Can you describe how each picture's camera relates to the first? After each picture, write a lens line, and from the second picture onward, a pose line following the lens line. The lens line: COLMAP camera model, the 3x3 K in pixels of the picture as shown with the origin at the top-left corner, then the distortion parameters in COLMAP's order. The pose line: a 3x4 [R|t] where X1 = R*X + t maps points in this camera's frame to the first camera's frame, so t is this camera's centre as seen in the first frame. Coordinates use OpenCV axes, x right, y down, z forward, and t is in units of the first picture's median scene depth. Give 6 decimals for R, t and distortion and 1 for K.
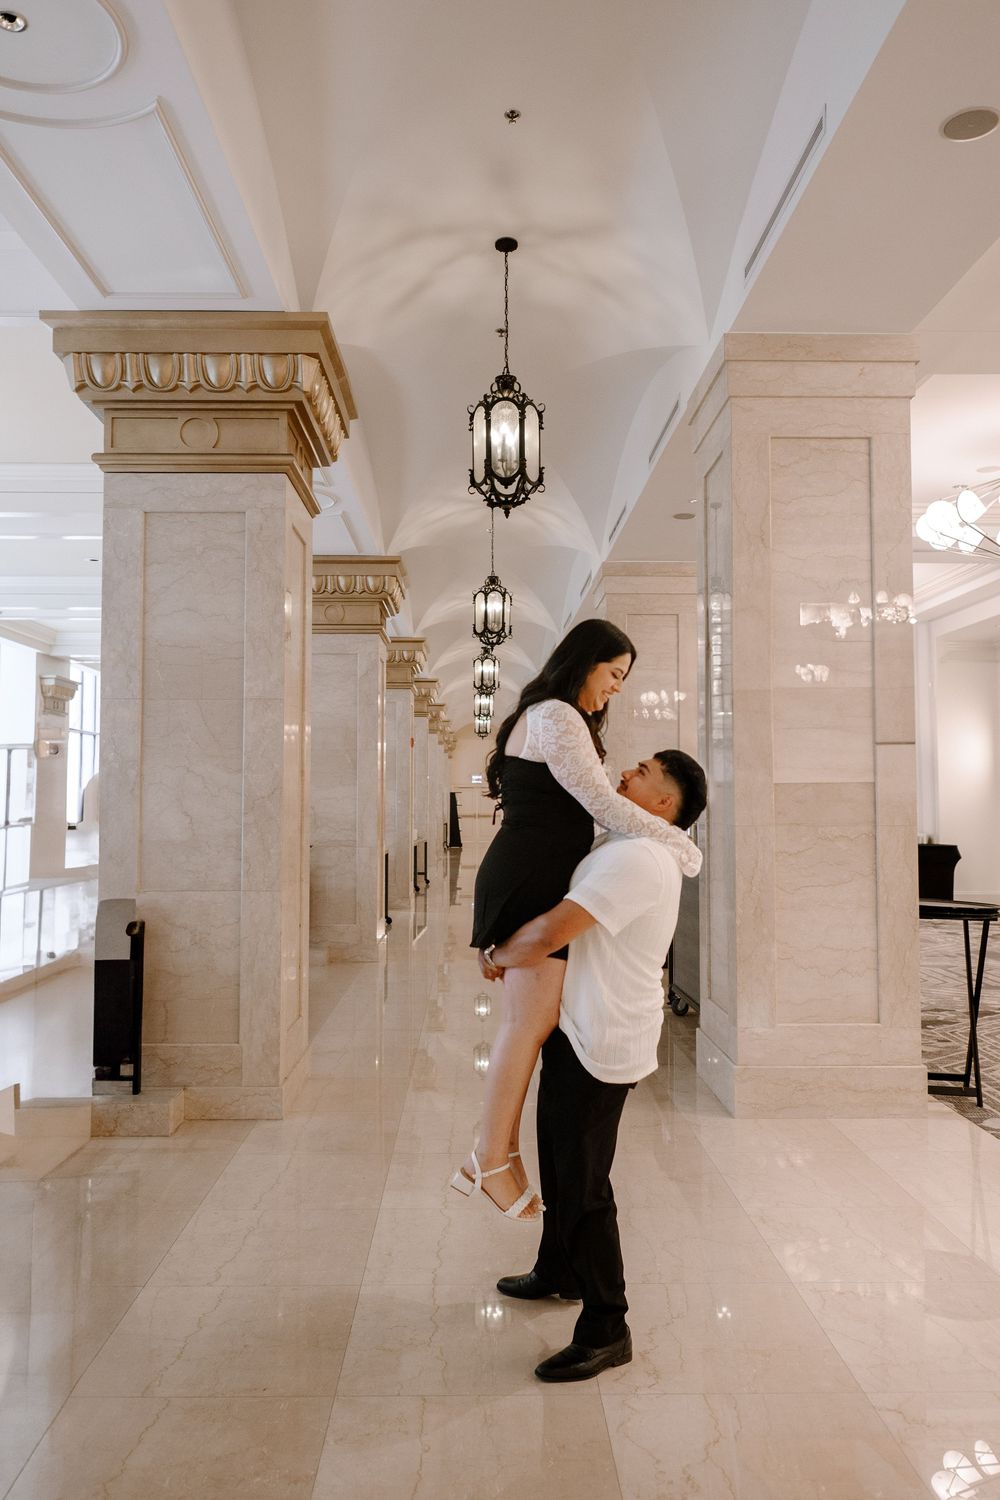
lens RADIAL K [[1140.3, 0, 500.0], [0, 1140.3, 750.0], [0, 0, 1]] dist [0.001215, -0.000865]
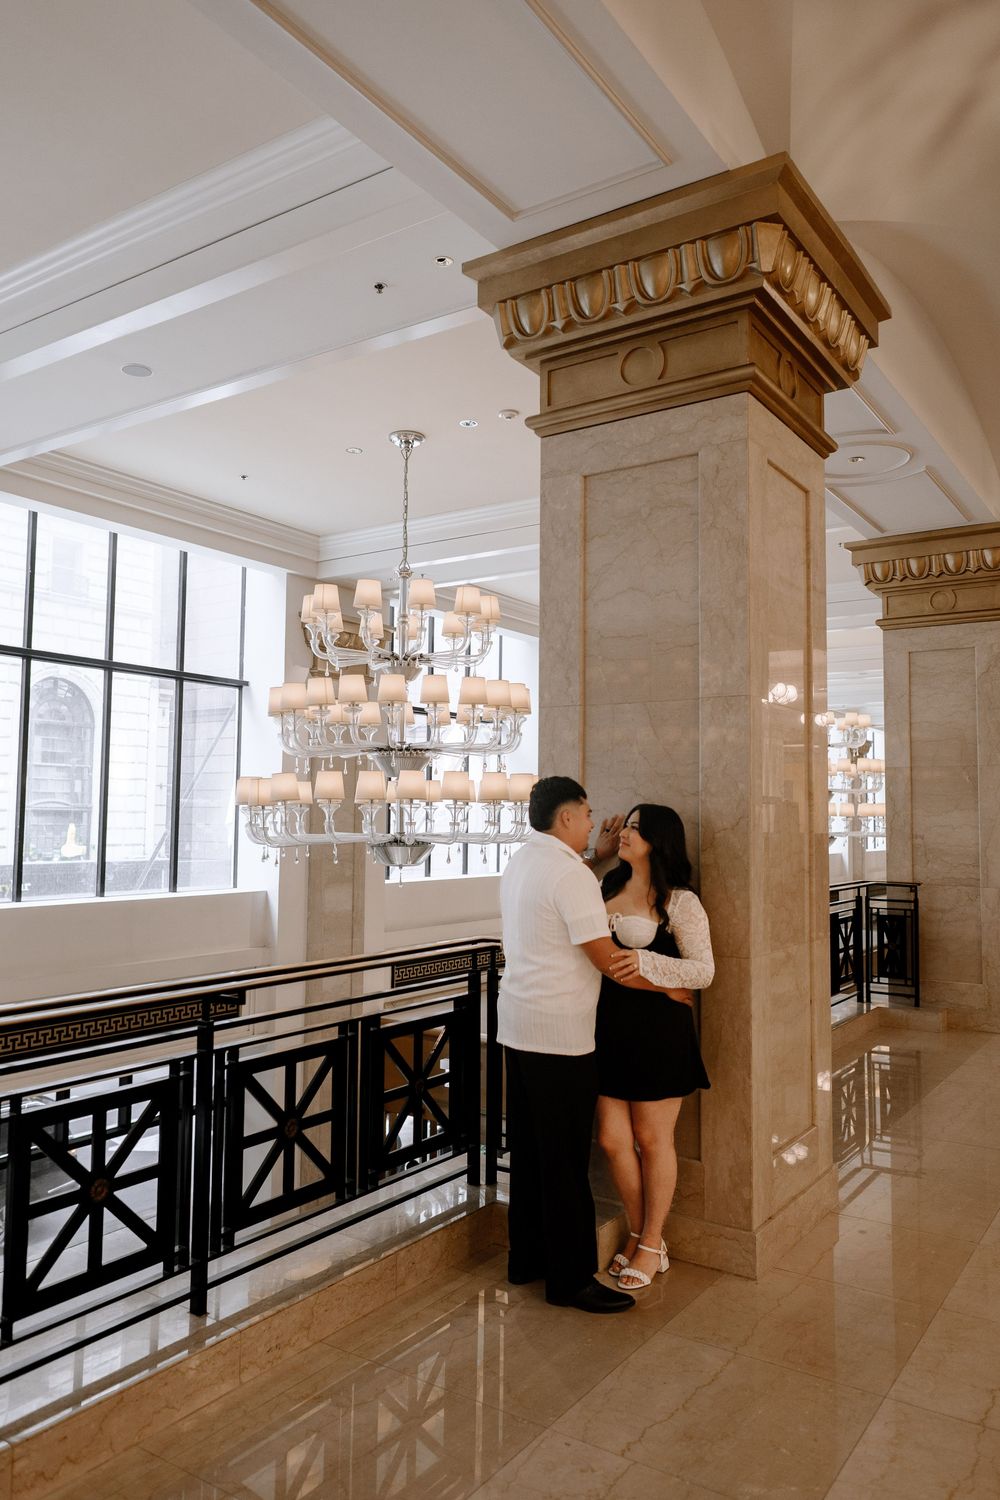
lens RADIAL K [[1083.9, 0, 501.1], [0, 1083.9, 743.4], [0, 0, 1]] dist [0.000293, -0.001928]
pose [[0.815172, -0.033531, -0.578247, 0.081222], [0.017306, 0.999287, -0.033550, 0.006873], [0.578960, 0.017341, 0.815171, 0.336909]]
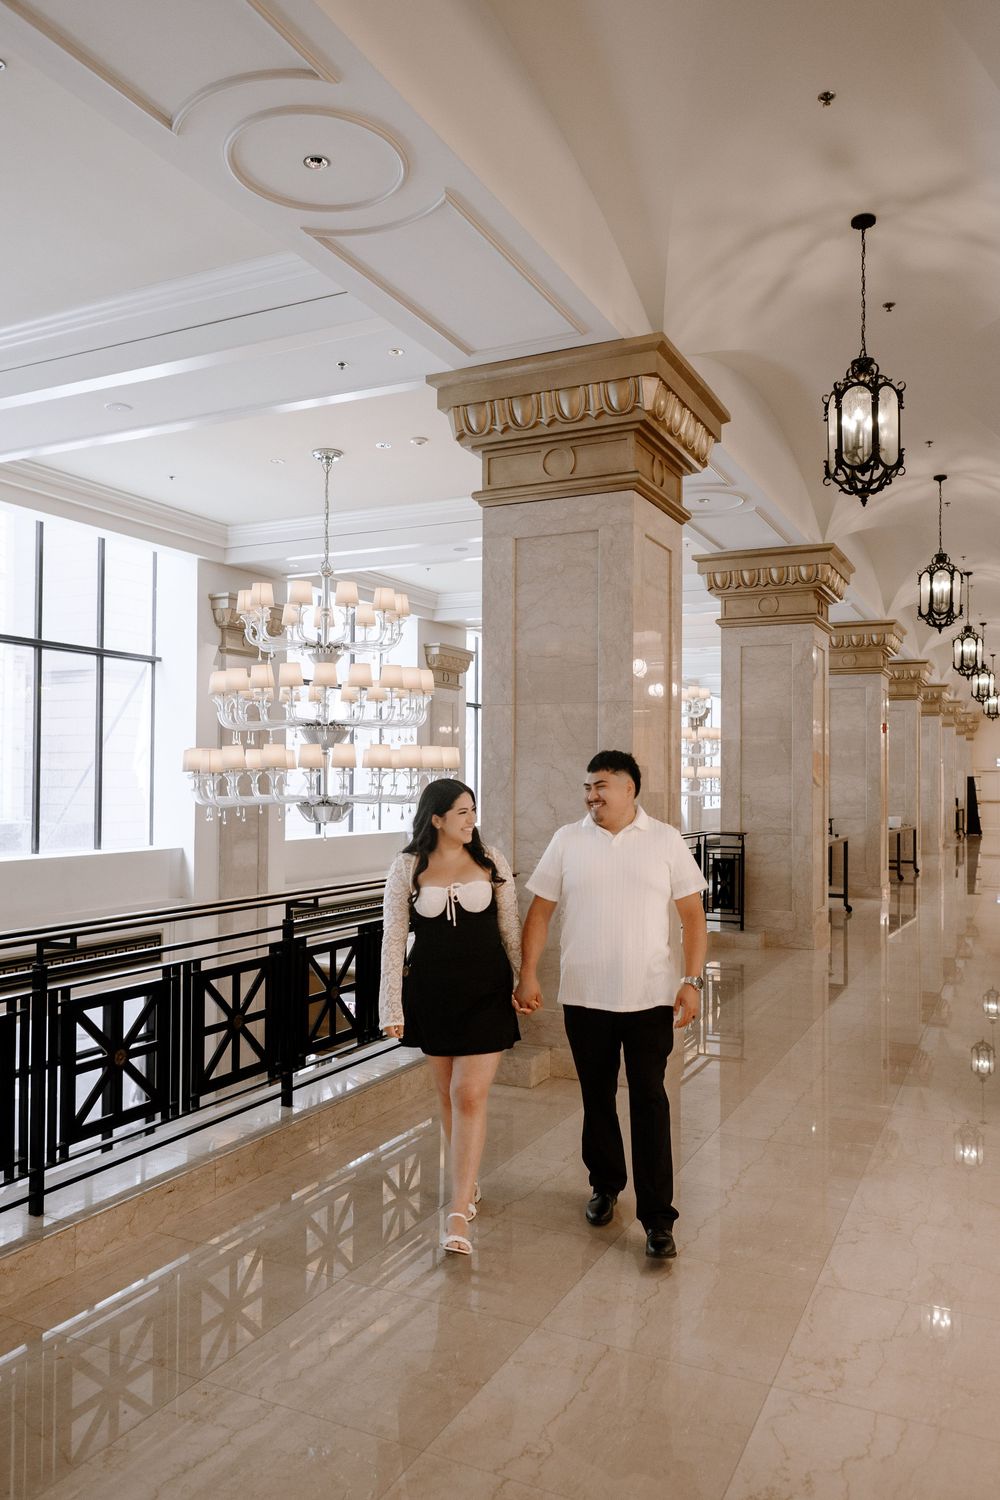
lens RADIAL K [[1111.4, 0, 491.9], [0, 1111.4, 766.0], [0, 0, 1]] dist [0.002097, -0.001654]
pose [[0.886553, -0.001977, -0.462622, 0.176690], [0.016117, 0.999516, 0.026613, -0.013155], [0.462345, -0.031050, 0.886156, 0.005994]]
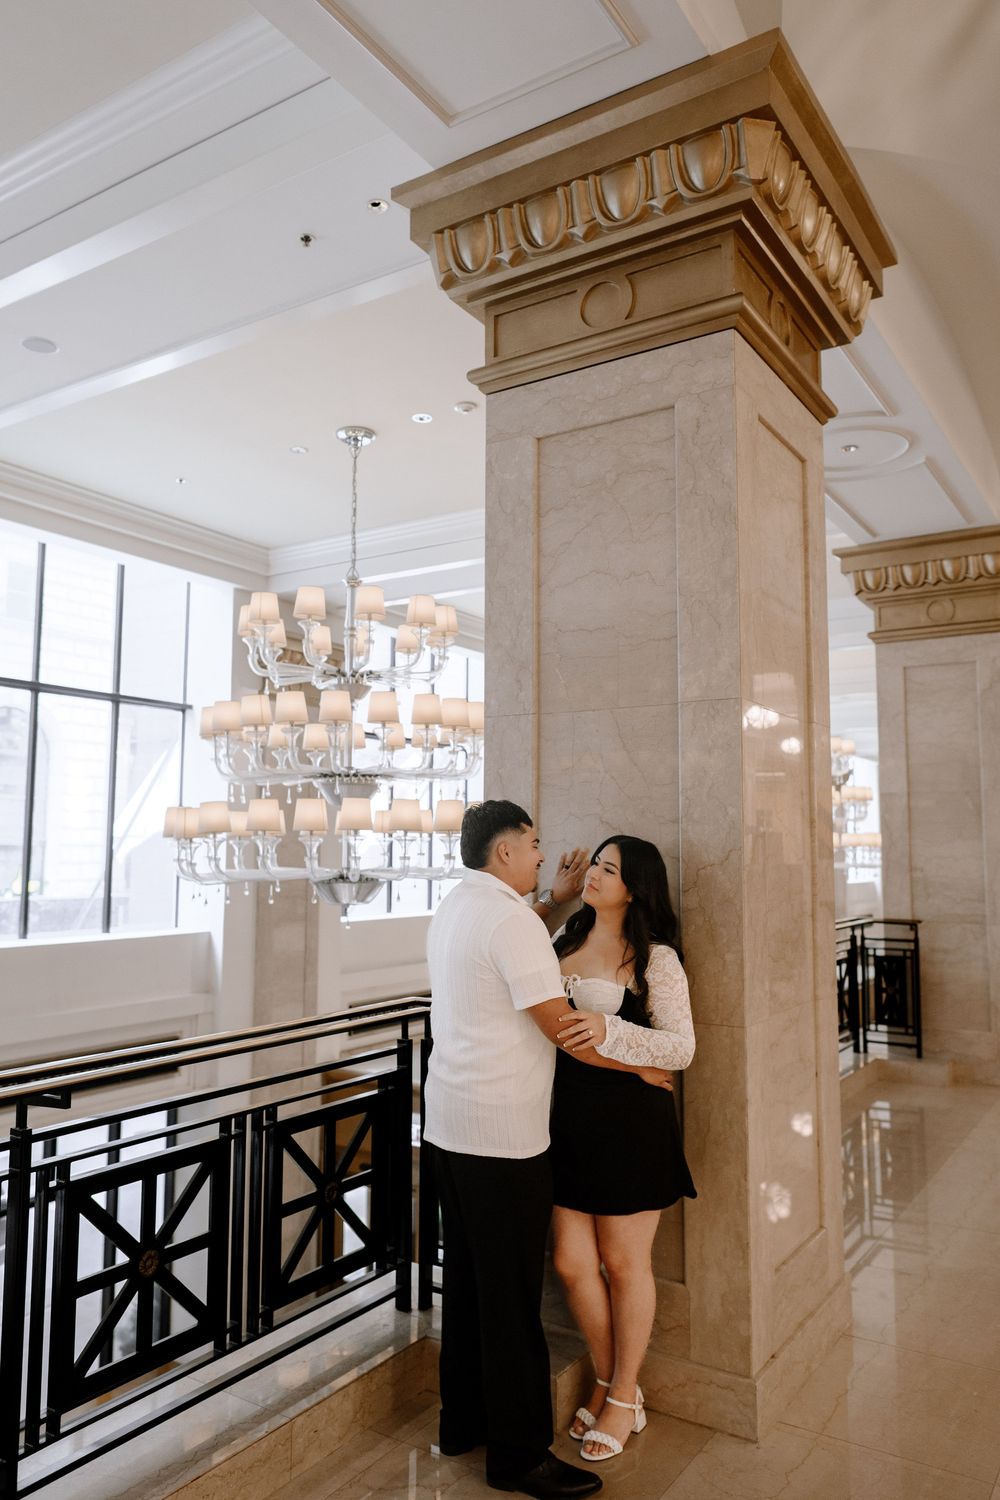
lens RADIAL K [[1083.9, 0, 501.1], [0, 1083.9, 743.4], [0, 0, 1]] dist [0.000293, -0.001928]
pose [[0.827095, -0.052833, -0.559574, 0.020626], [0.021640, 0.997827, -0.062226, 0.010985], [0.561646, 0.039357, 0.826441, 0.462636]]
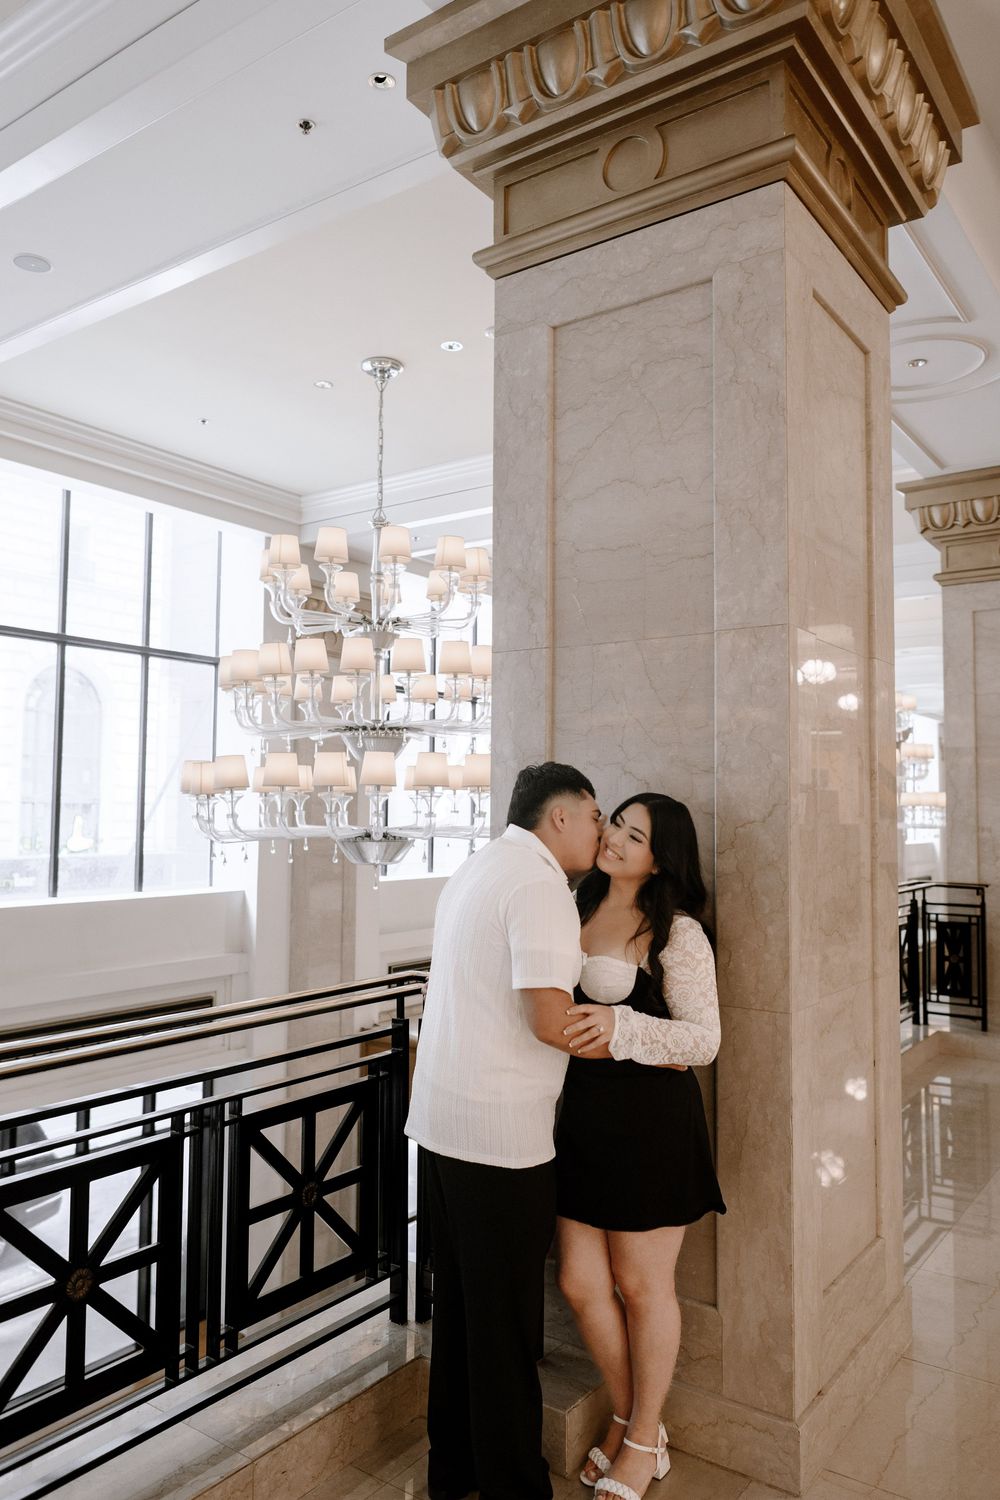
lens RADIAL K [[1076.0, 0, 507.2], [0, 1076.0, 743.2], [0, 0, 1]] dist [-0.001923, -0.001934]
pose [[0.800676, -0.032369, -0.598222, -0.009197], [0.020288, 0.999432, -0.026924, 0.017118], [0.598754, 0.009420, 0.800878, 0.547516]]
